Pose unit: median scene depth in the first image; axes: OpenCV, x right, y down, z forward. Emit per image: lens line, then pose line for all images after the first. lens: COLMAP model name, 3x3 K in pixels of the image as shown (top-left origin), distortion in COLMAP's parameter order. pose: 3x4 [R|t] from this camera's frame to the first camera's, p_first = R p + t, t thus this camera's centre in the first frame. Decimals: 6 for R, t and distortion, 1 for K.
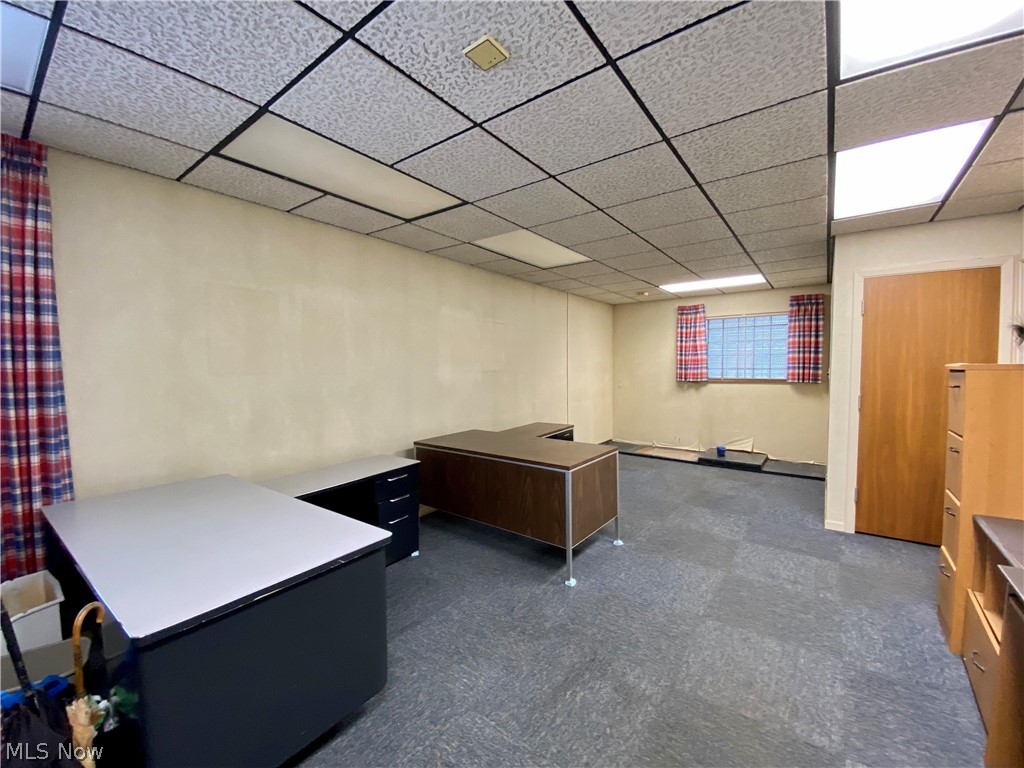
lens RADIAL K [[418.0, 0, 508.8], [0, 418.0, 383.8], [0, 0, 1]] dist [-0.003655, -0.001174]
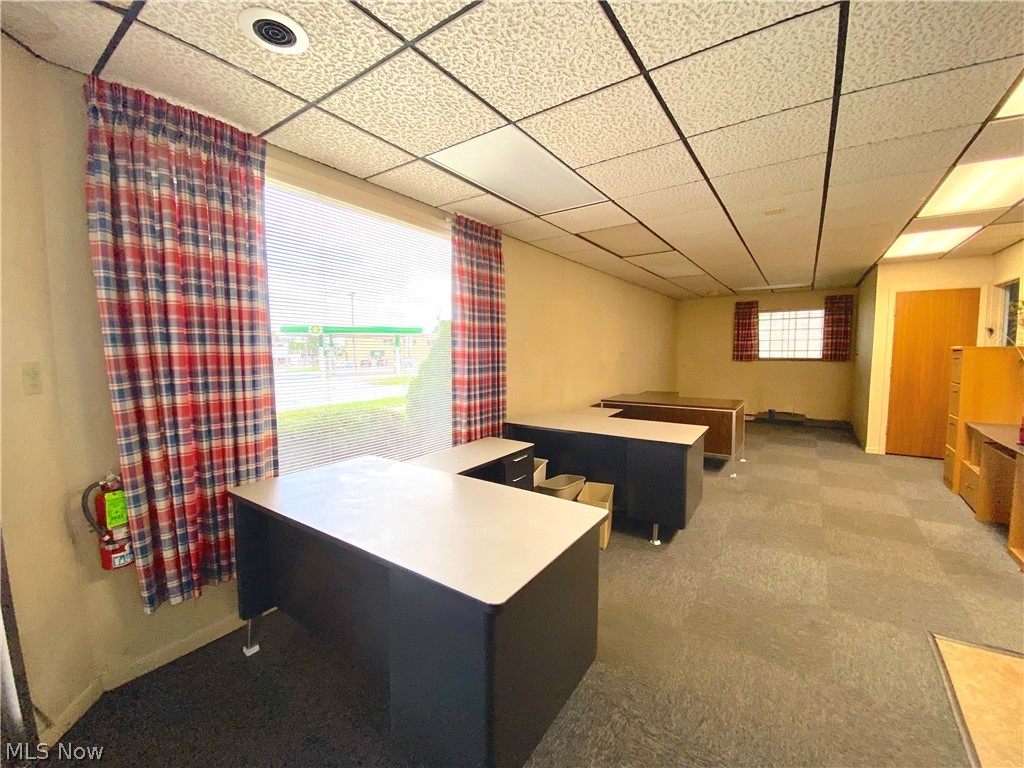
lens RADIAL K [[418.0, 0, 514.9], [0, 418.0, 382.3], [0, 0, 1]] dist [-0.003655, -0.001174]
pose [[0.999092, -0.004619, 0.042361, -0.167523], [0.003083, 0.999338, 0.036260, 0.006482], [-0.042500, -0.036097, 0.998444, -0.132938]]
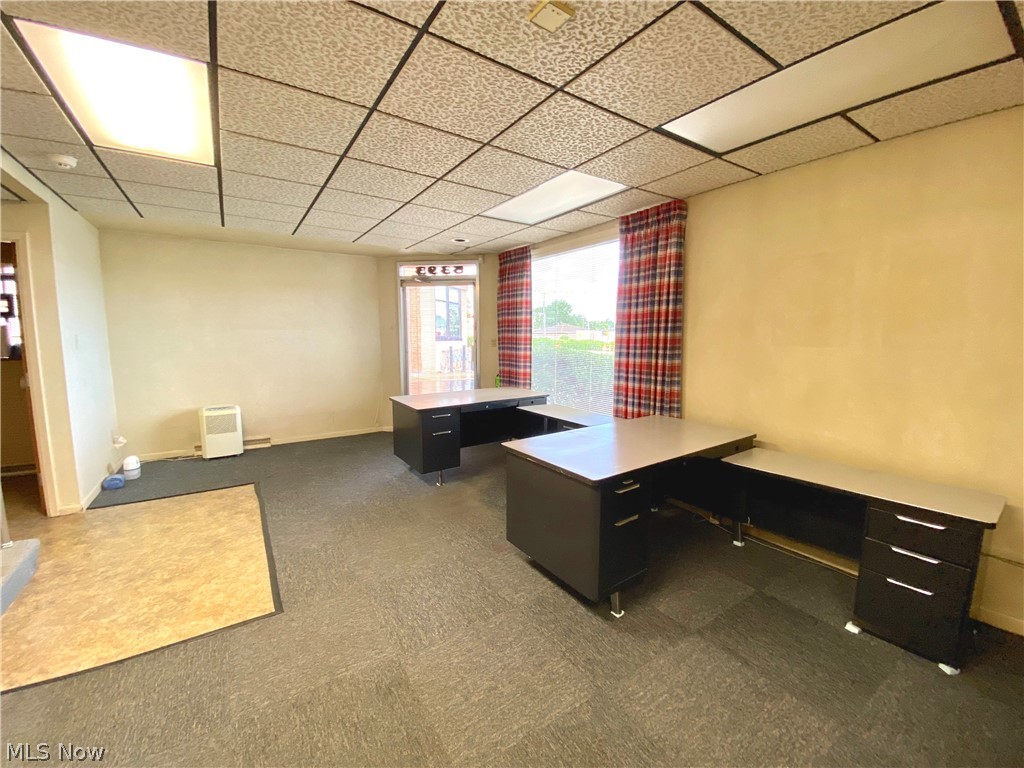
lens RADIAL K [[418.0, 0, 511.5], [0, 418.0, 382.6], [0, 0, 1]] dist [-0.003655, -0.001174]
pose [[-0.321889, 0.103230, -0.941133, 2.499119], [-0.041744, 0.991524, 0.123035, -0.097299], [0.945857, 0.078890, -0.314852, 2.519222]]
